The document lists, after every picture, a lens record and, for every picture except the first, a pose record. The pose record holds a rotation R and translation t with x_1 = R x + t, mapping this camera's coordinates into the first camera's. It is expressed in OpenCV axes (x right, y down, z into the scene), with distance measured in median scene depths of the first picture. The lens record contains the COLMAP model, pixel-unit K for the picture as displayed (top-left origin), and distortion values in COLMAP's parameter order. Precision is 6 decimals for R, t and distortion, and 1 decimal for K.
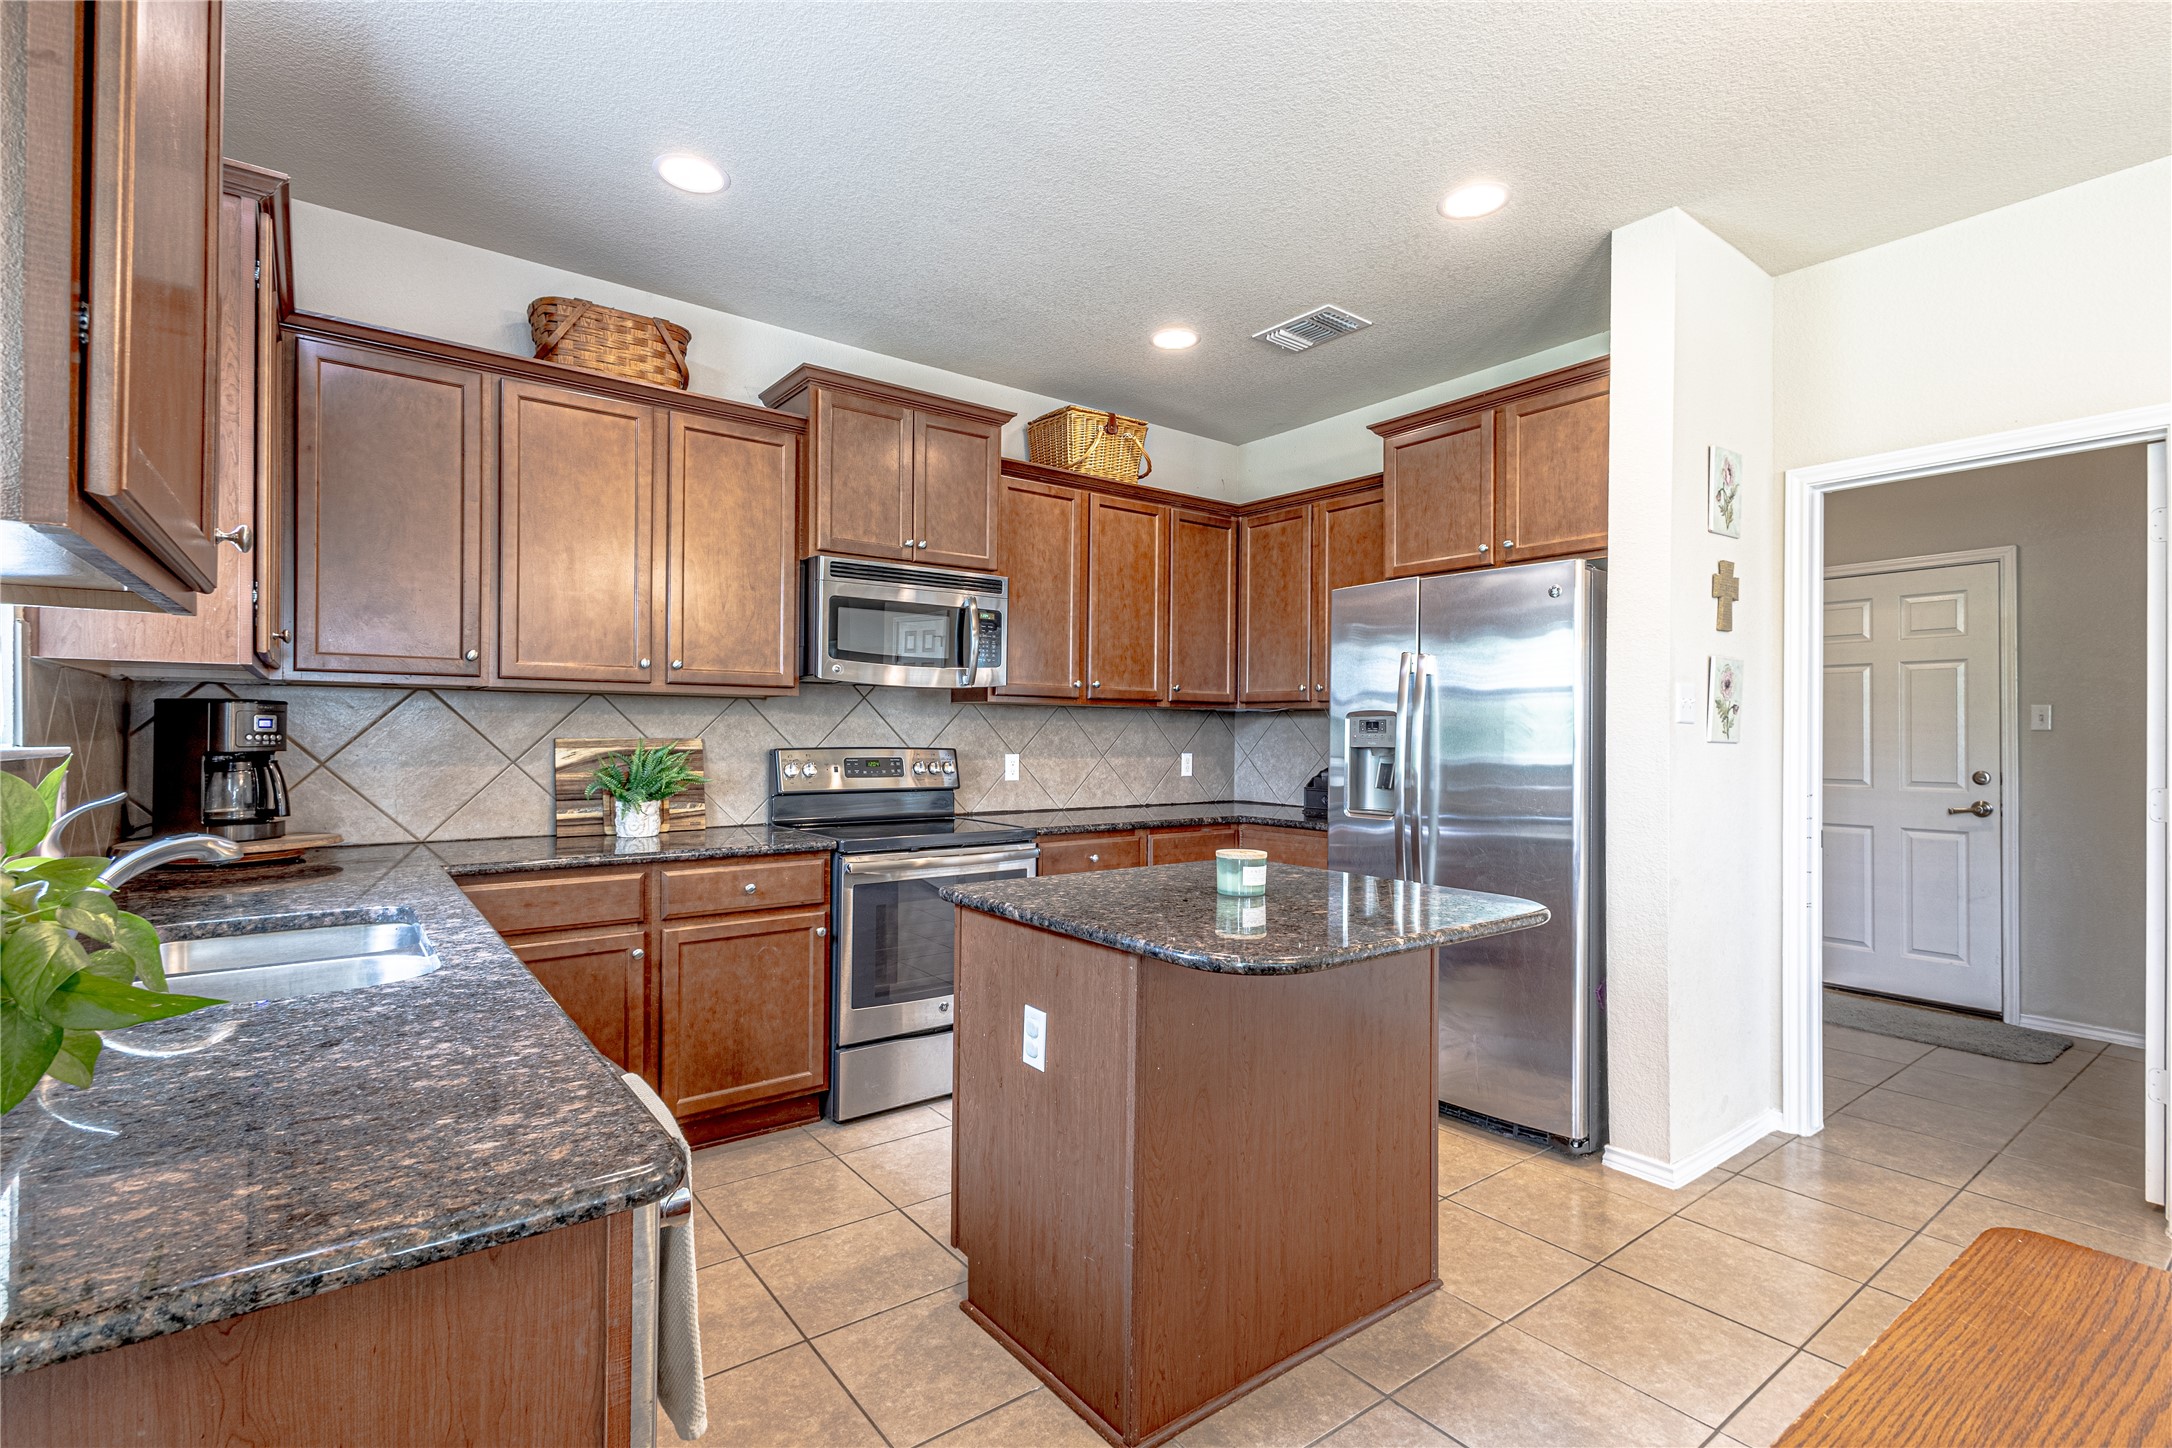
lens RADIAL K [[992.7, 0, 1075.5], [0, 992.7, 724.9], [0, 0, 1]] dist [0.014245, -0.004351]
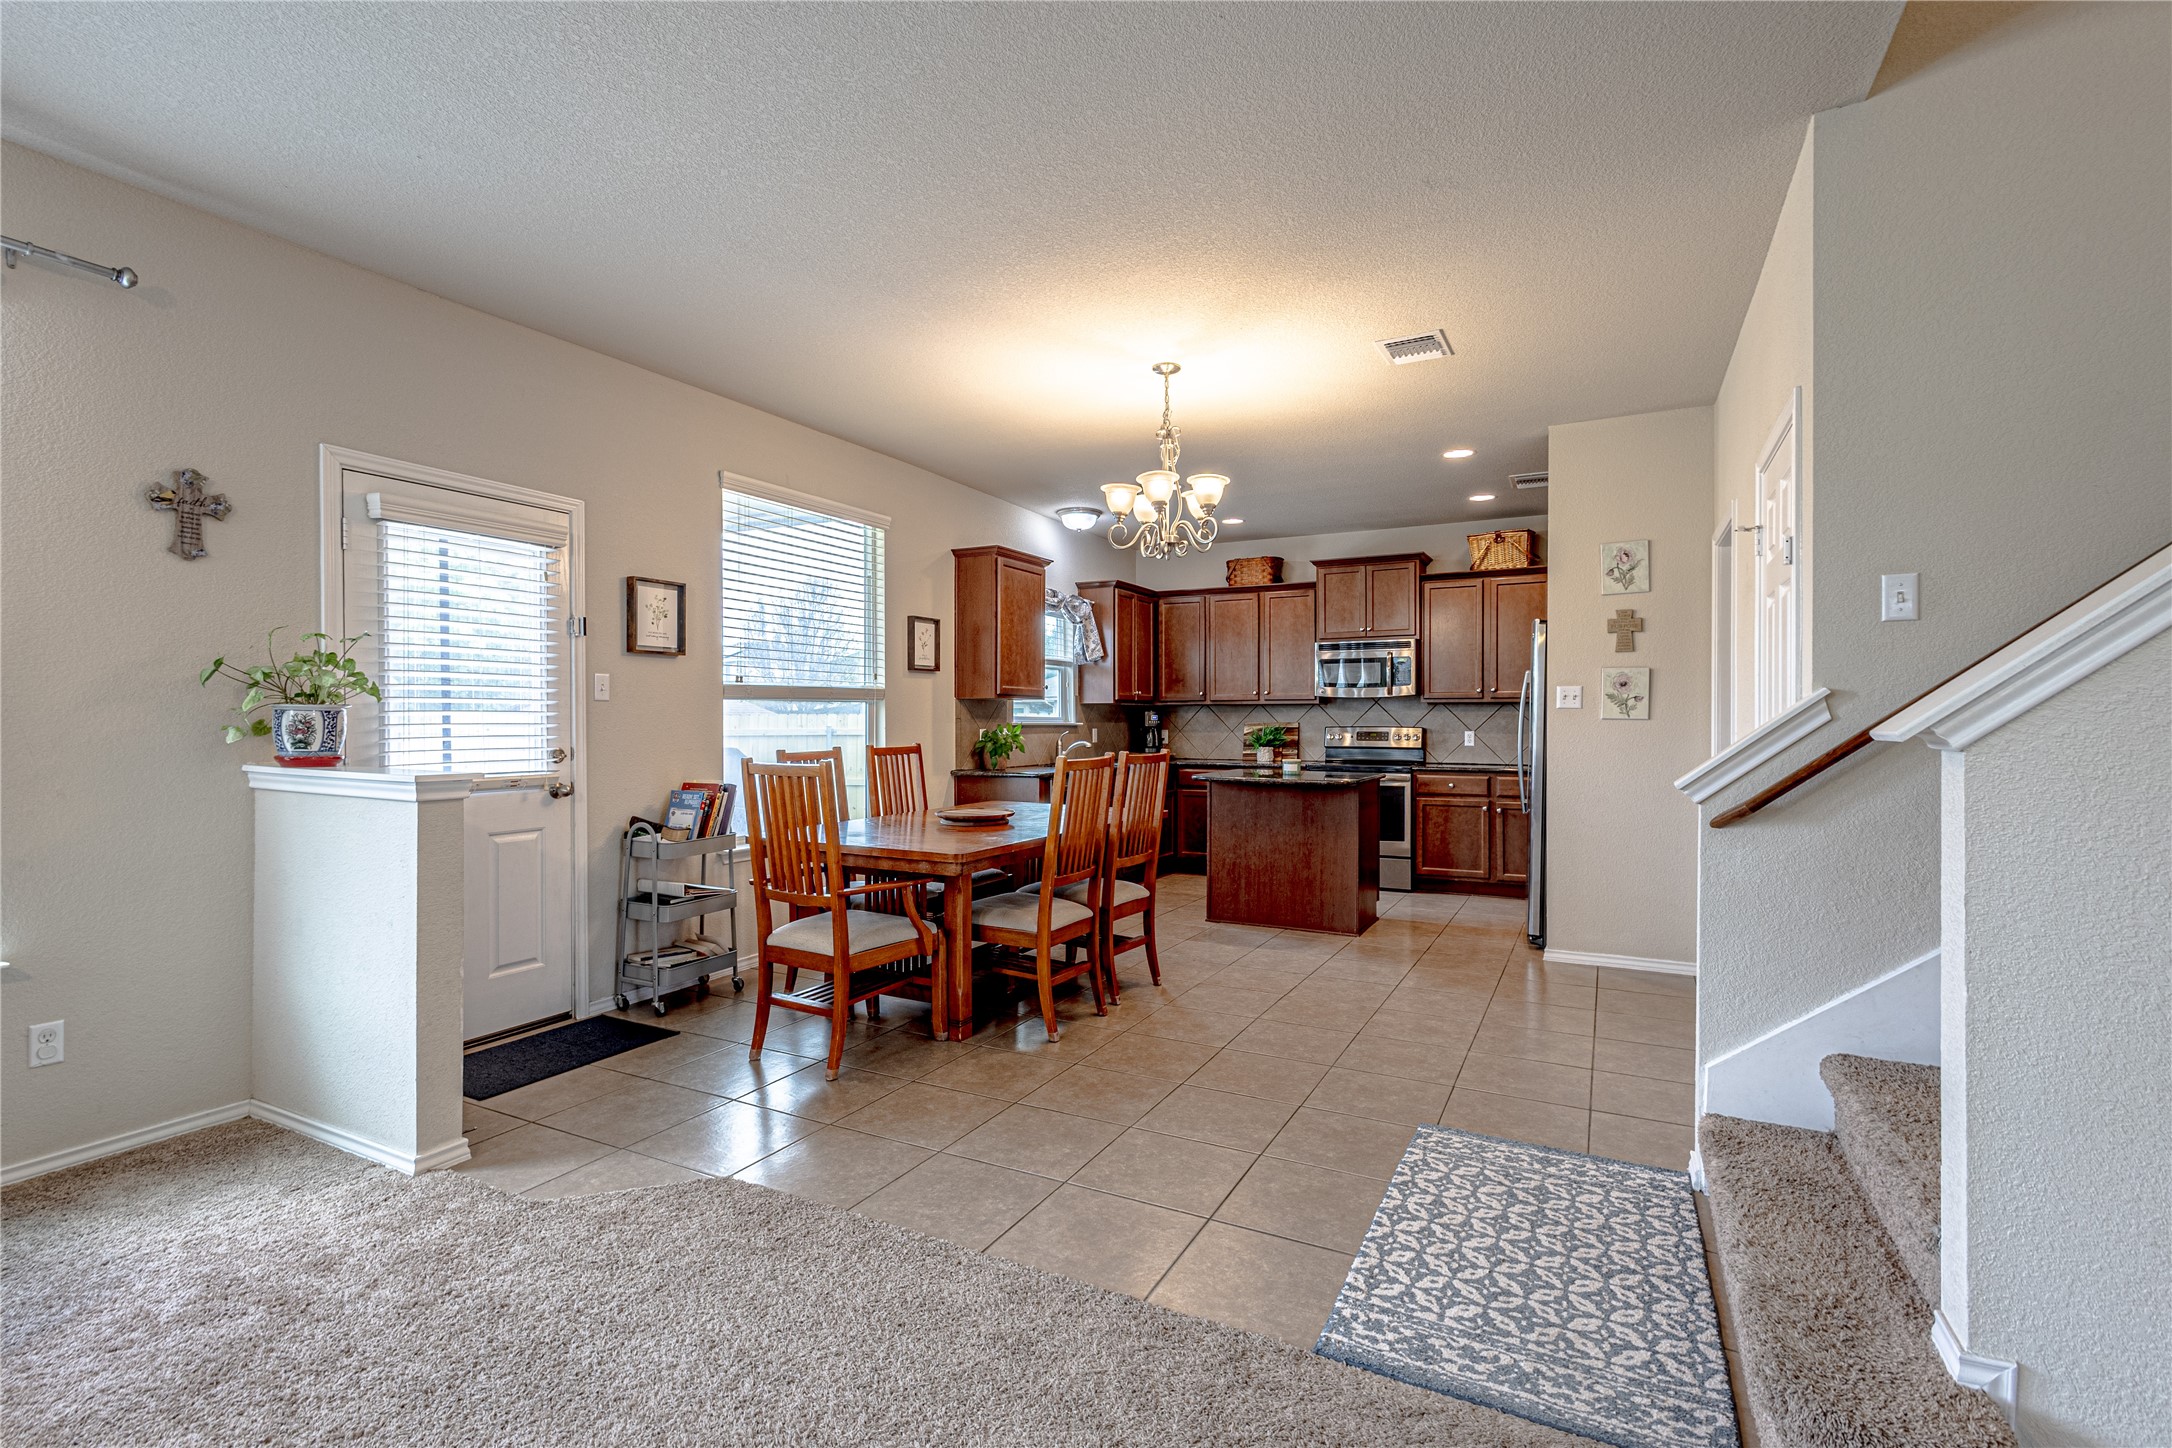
lens RADIAL K [[992.7, 0, 1077.5], [0, 992.7, 730.9], [0, 0, 1]] dist [0.014245, -0.004351]
pose [[0.414714, 0.002355, -0.909949, 1.594316], [0.010793, 0.999914, 0.007507, 0.010658], [0.909888, -0.012934, 0.414652, -0.457332]]
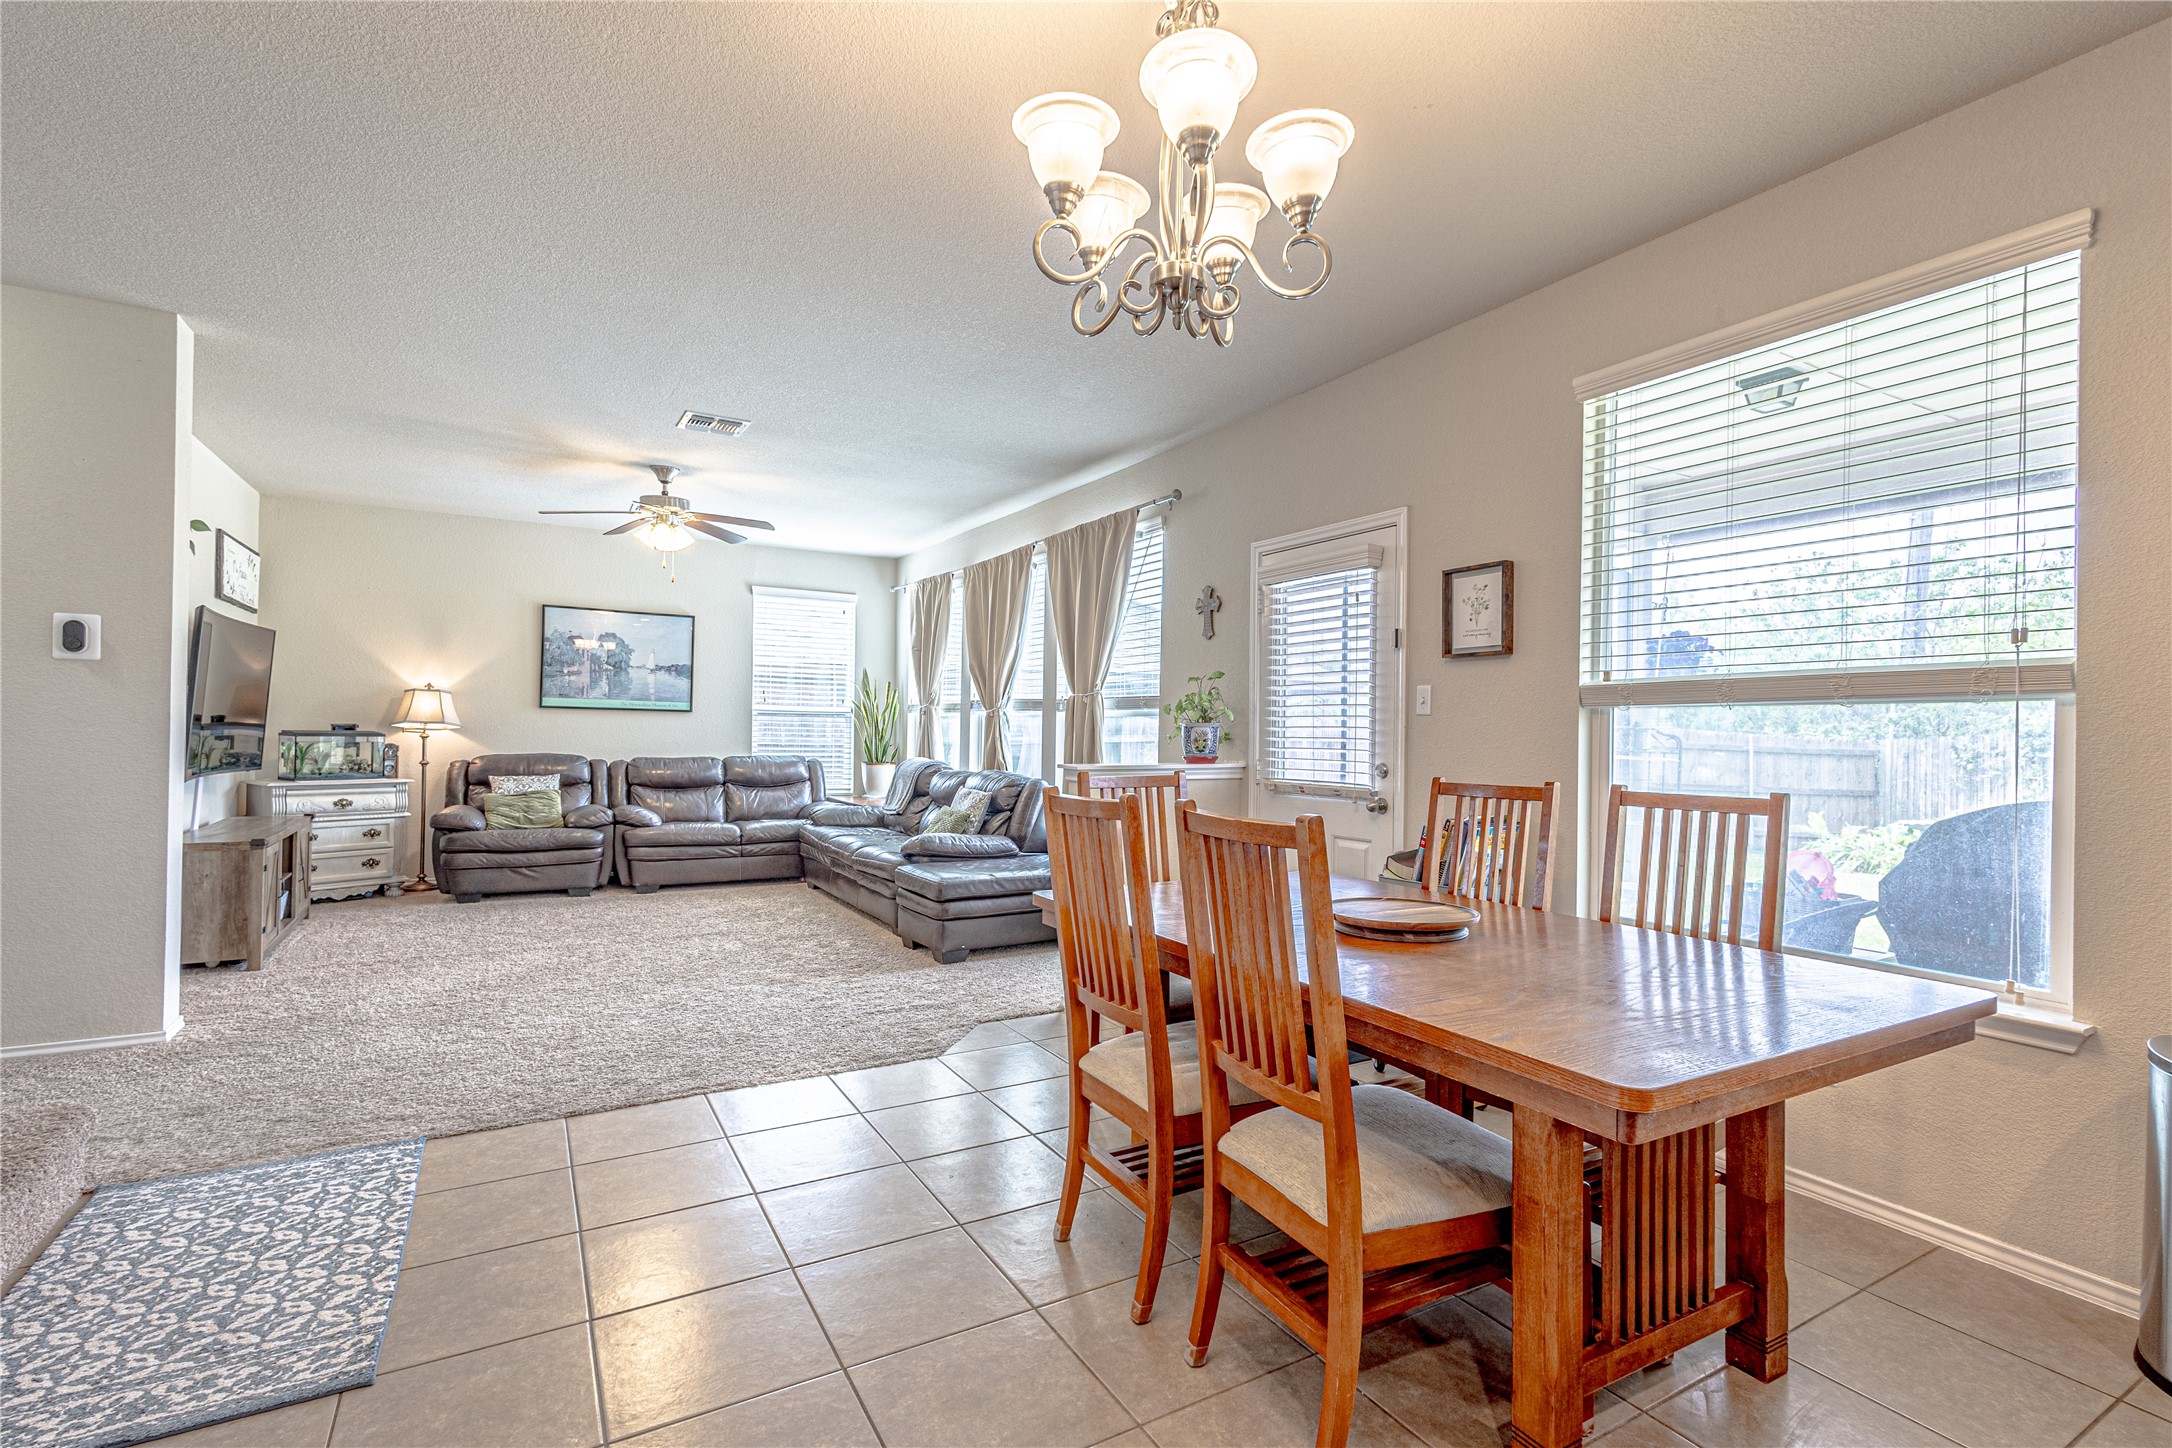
lens RADIAL K [[992.7, 0, 1087.0], [0, 992.7, 726.7], [0, 0, 1]] dist [0.014245, -0.004351]
pose [[-0.991522, -0.021156, 0.128202, 0.444295], [-0.022992, 0.999653, -0.012855, 0.012878], [-0.127886, -0.015693, -0.991665, 0.703191]]
